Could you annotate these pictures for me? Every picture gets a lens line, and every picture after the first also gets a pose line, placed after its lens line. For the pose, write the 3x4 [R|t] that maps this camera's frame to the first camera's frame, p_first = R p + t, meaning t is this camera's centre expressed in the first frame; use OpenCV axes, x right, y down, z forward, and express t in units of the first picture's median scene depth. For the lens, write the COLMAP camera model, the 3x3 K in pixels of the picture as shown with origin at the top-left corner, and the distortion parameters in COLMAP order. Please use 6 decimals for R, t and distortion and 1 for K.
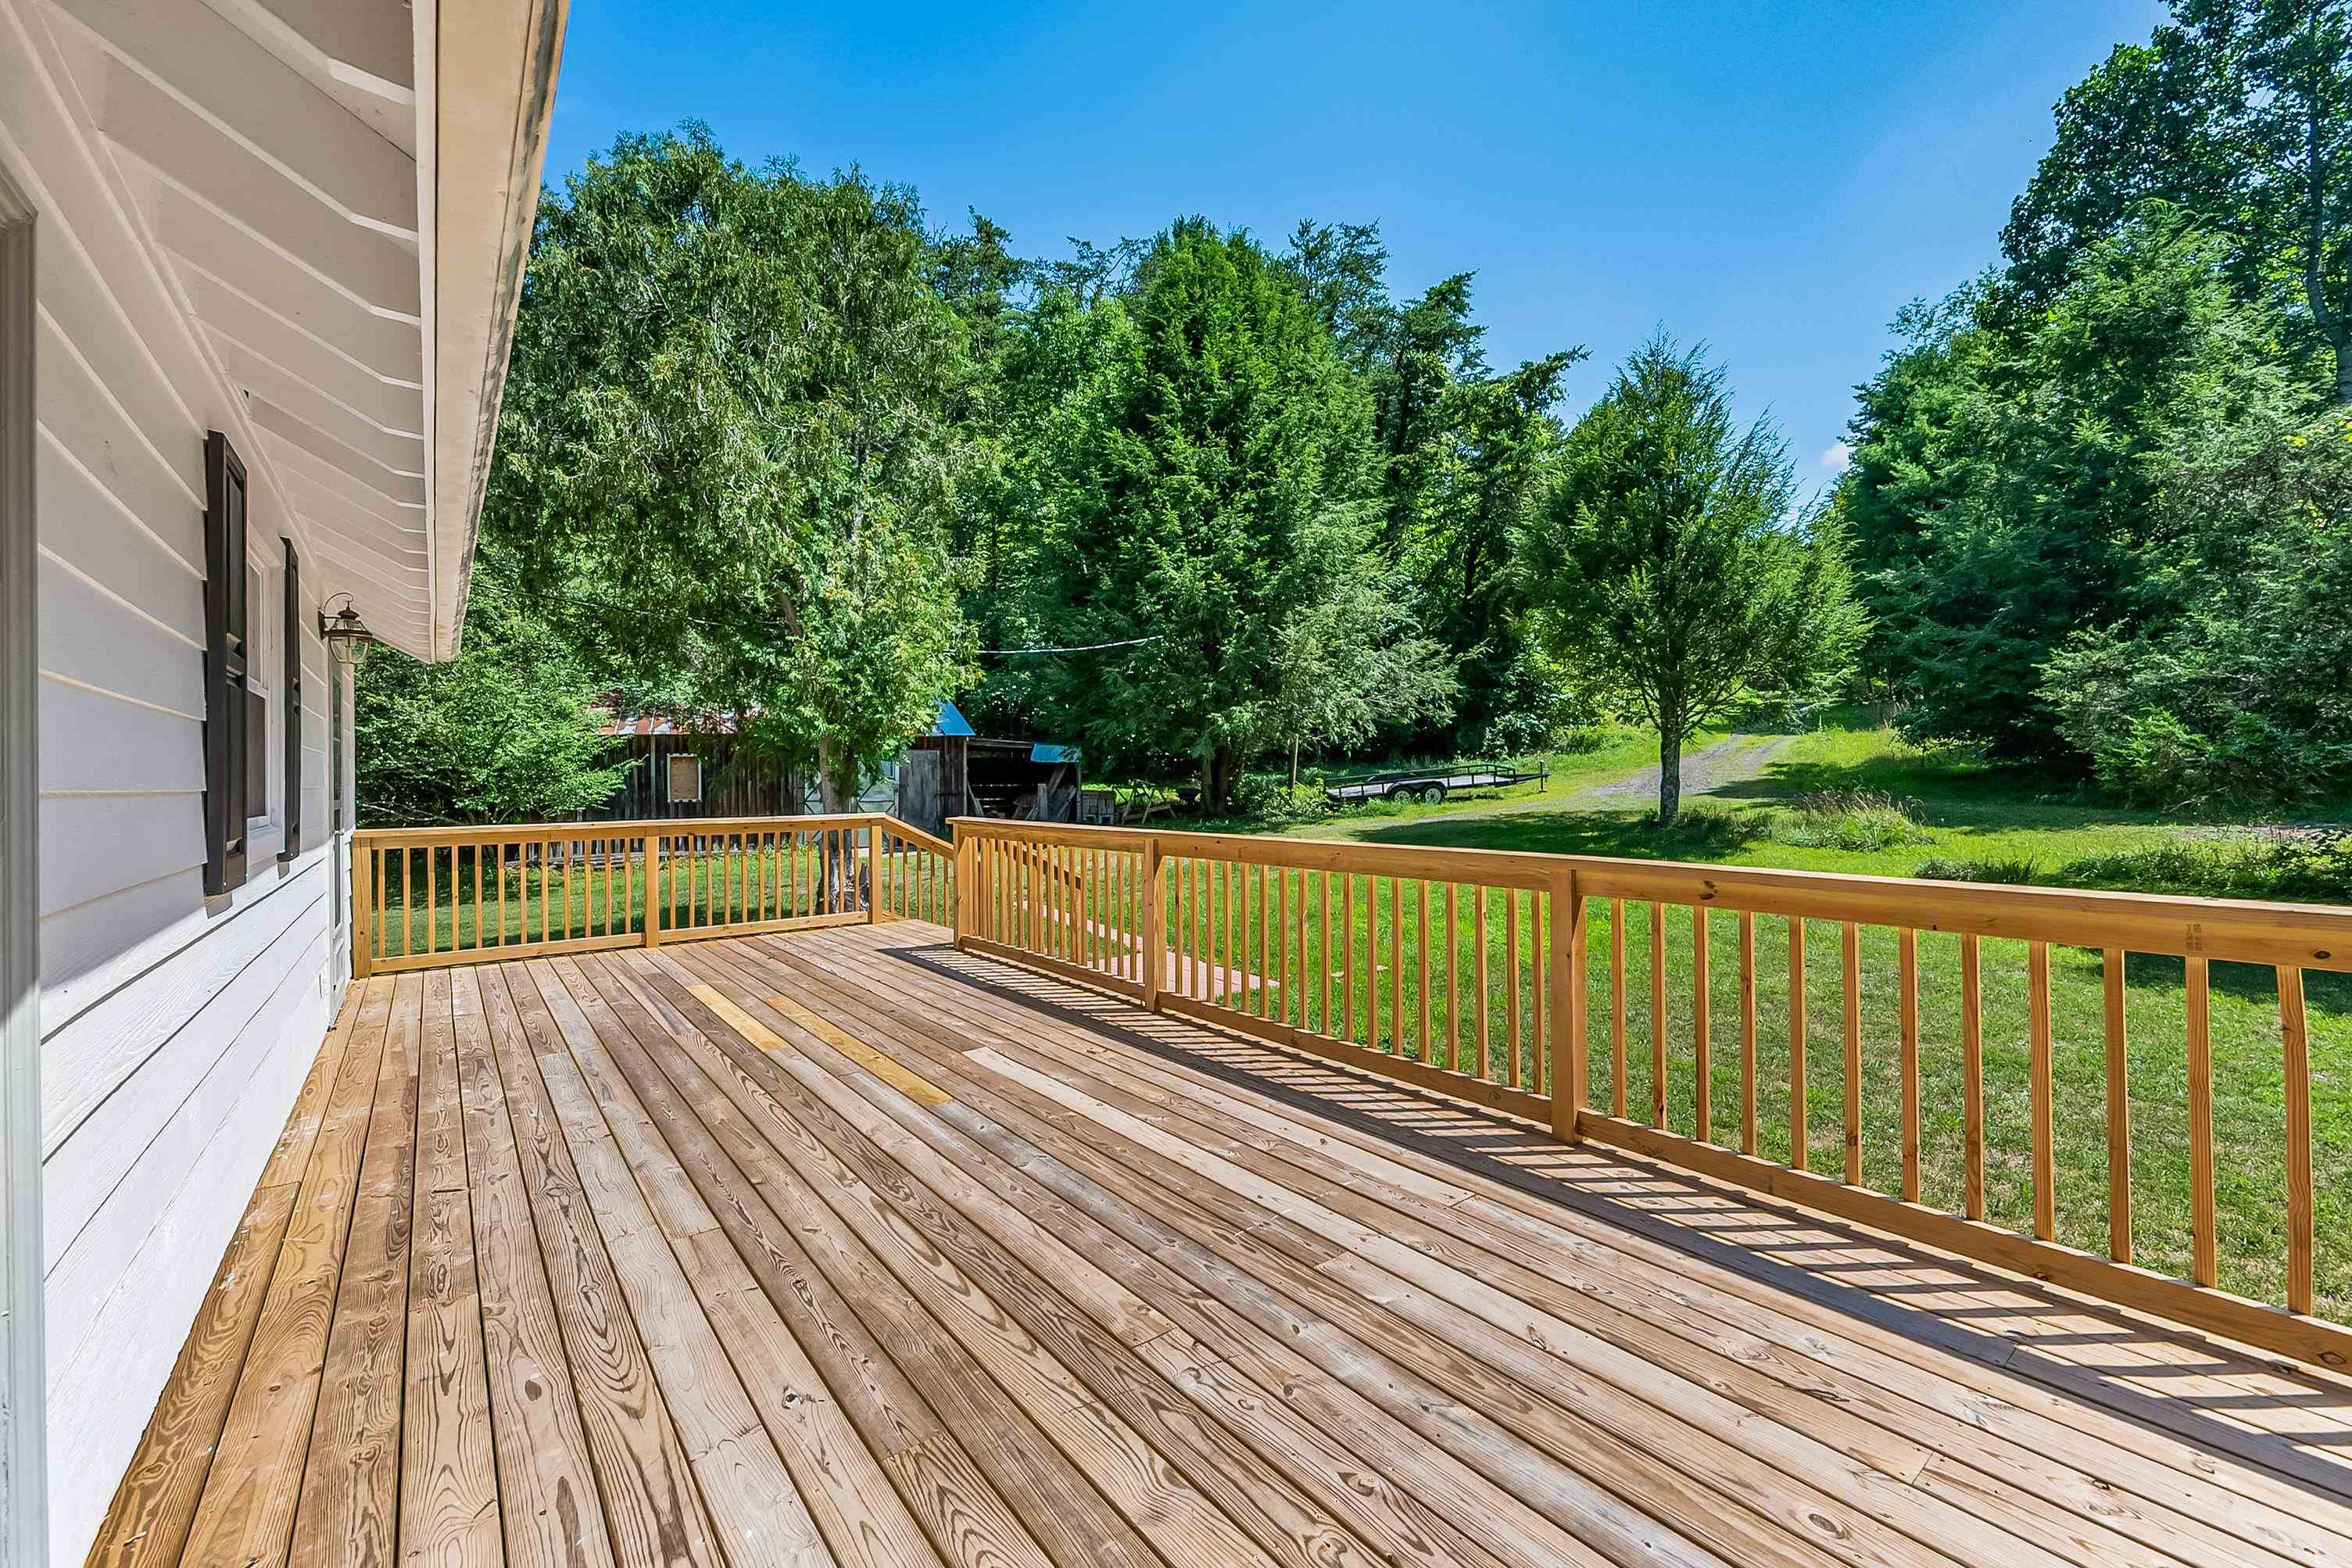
lens RADIAL K [[951.1, 0, 1180.5], [0, 951.1, 762.8], [0, 0, 1]] dist [-0.001058, 0.000003]
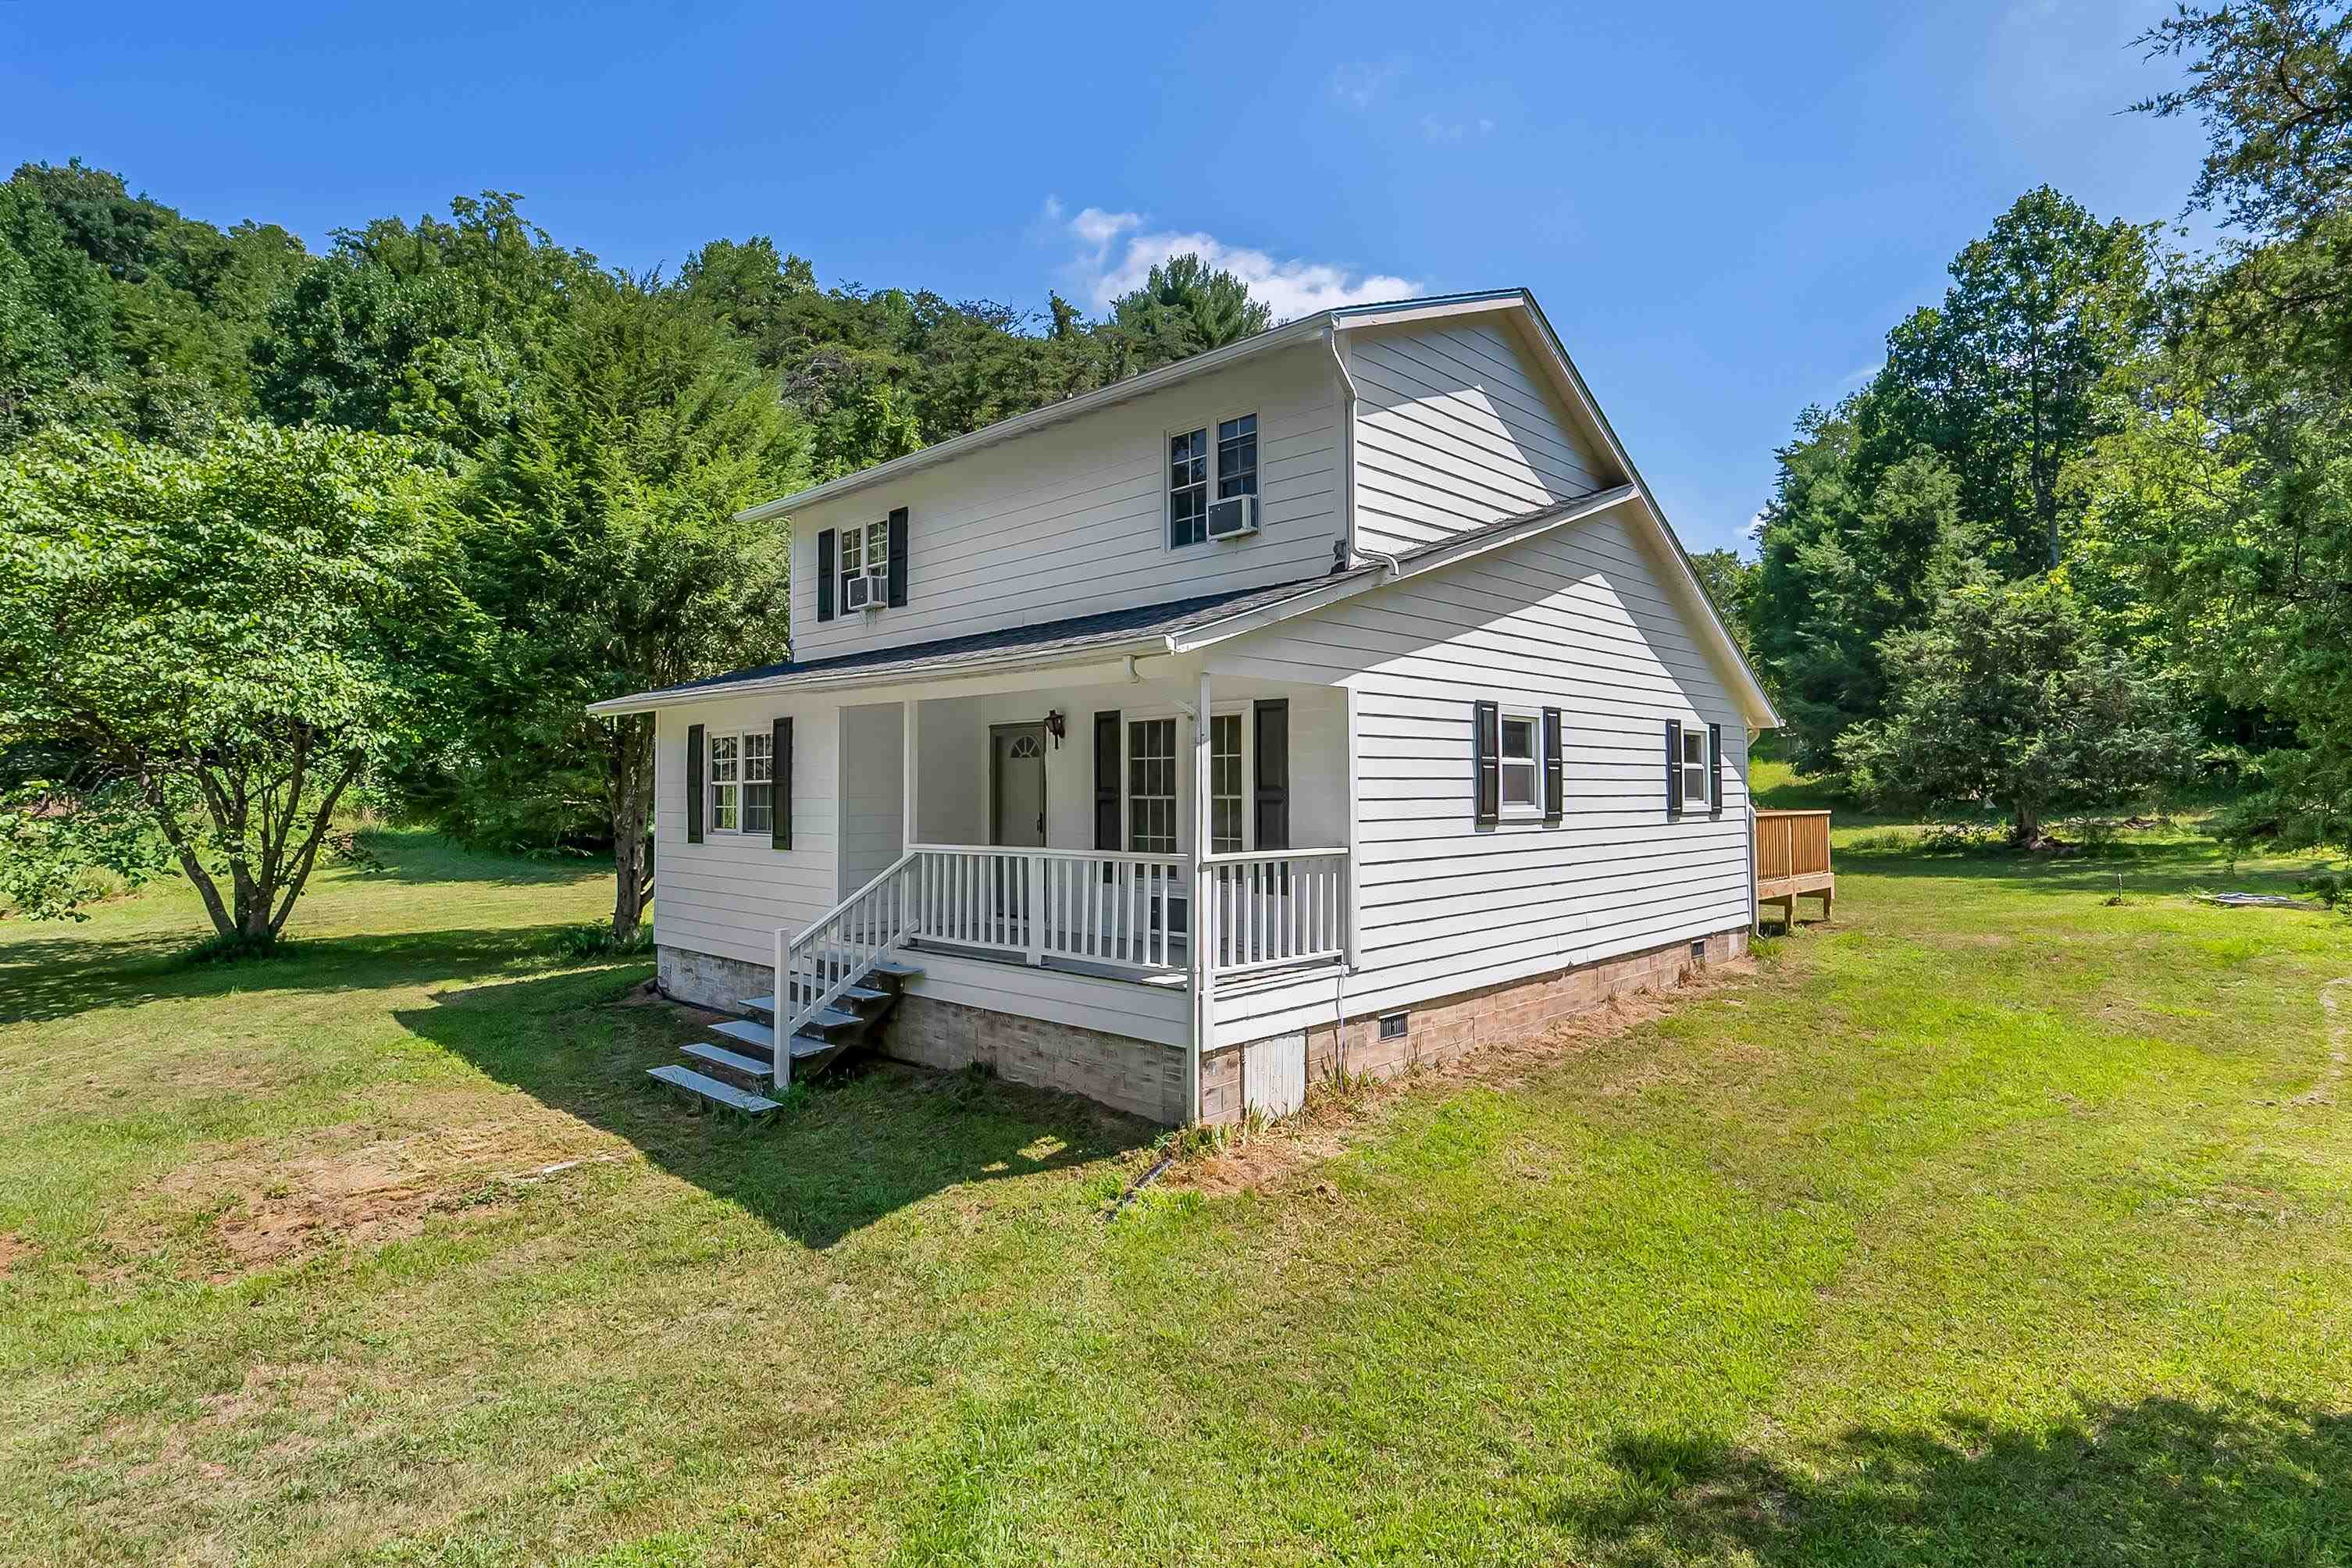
lens RADIAL K [[1212.1, 0, 1177.1], [0, 1212.1, 744.3], [0, 0, 1]] dist [0.000512, 0.000293]
pose [[0.989494, 0.011752, 0.144095, -2.068342], [-0.007289, 0.999478, -0.031460, -0.016510], [-0.144389, 0.030079, 0.989064, -3.303035]]
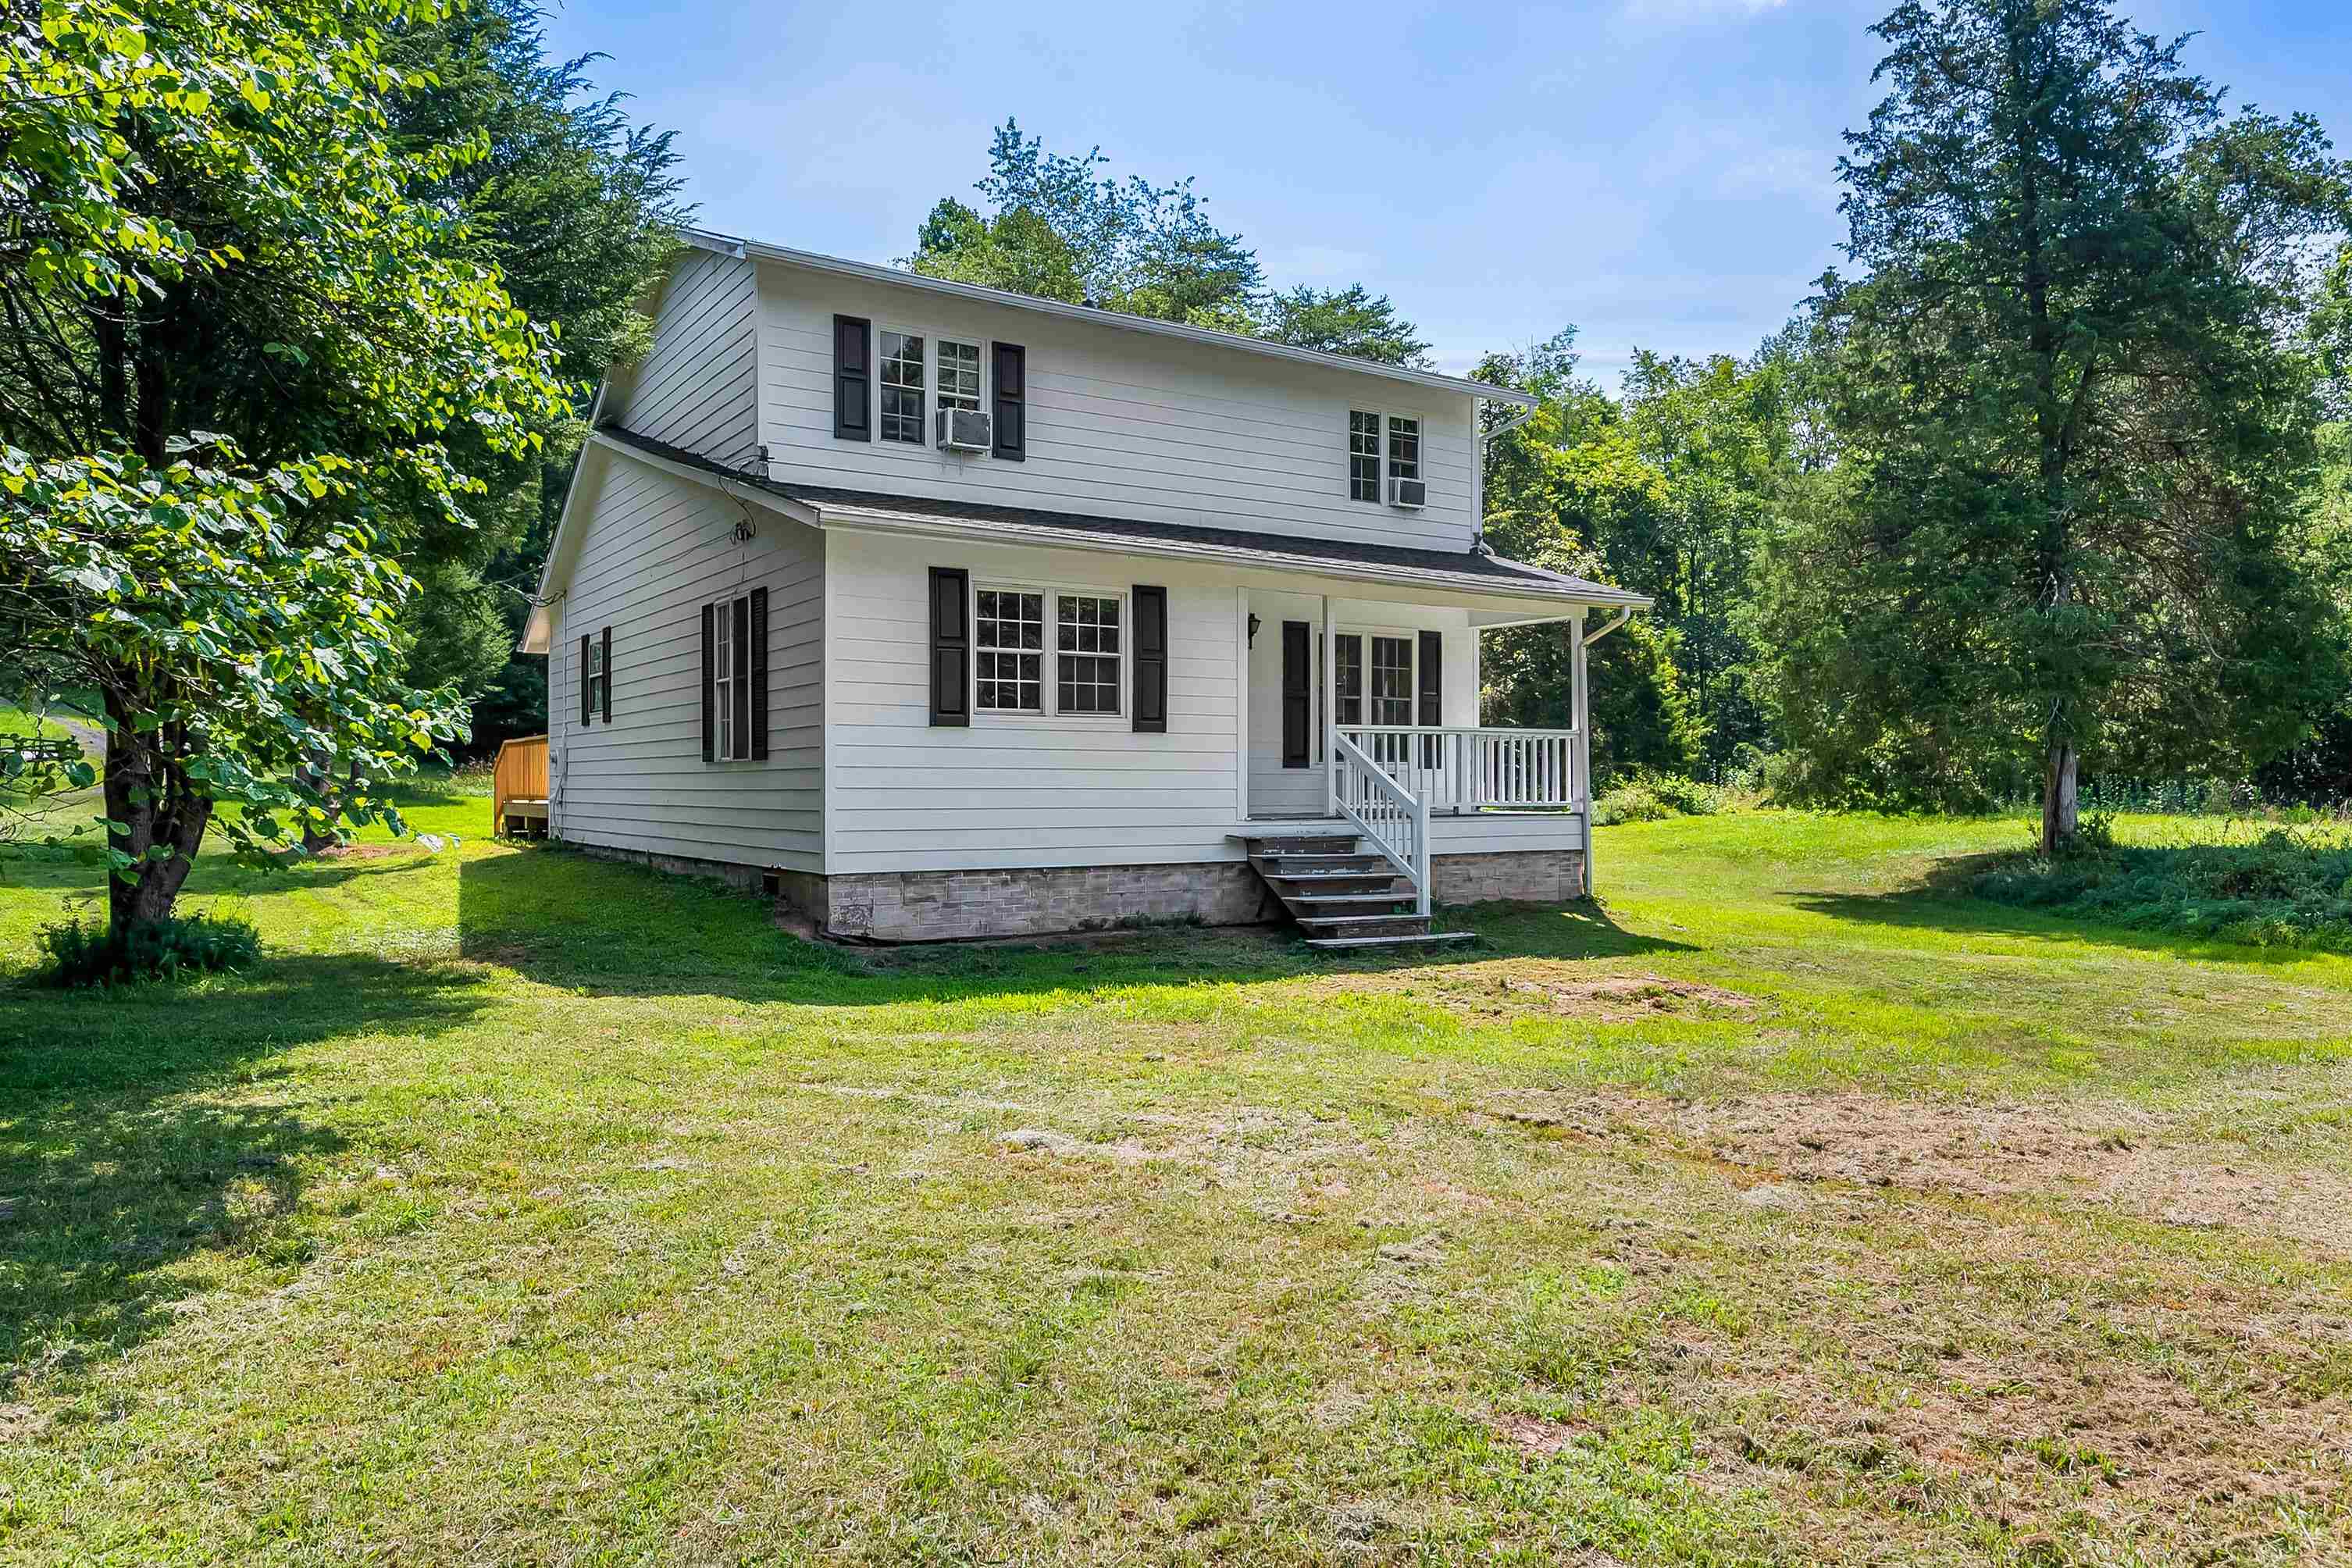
lens RADIAL K [[1575.3, 0, 1192.0], [0, 1575.3, 782.3], [0, 0, 1]] dist [-0.001257, -0.000235]
pose [[0.069170, 0.012244, 0.997530, -5.572469], [-0.010896, 0.999874, -0.011517, 0.265775], [-0.997545, -0.010072, 0.069295, -0.883032]]
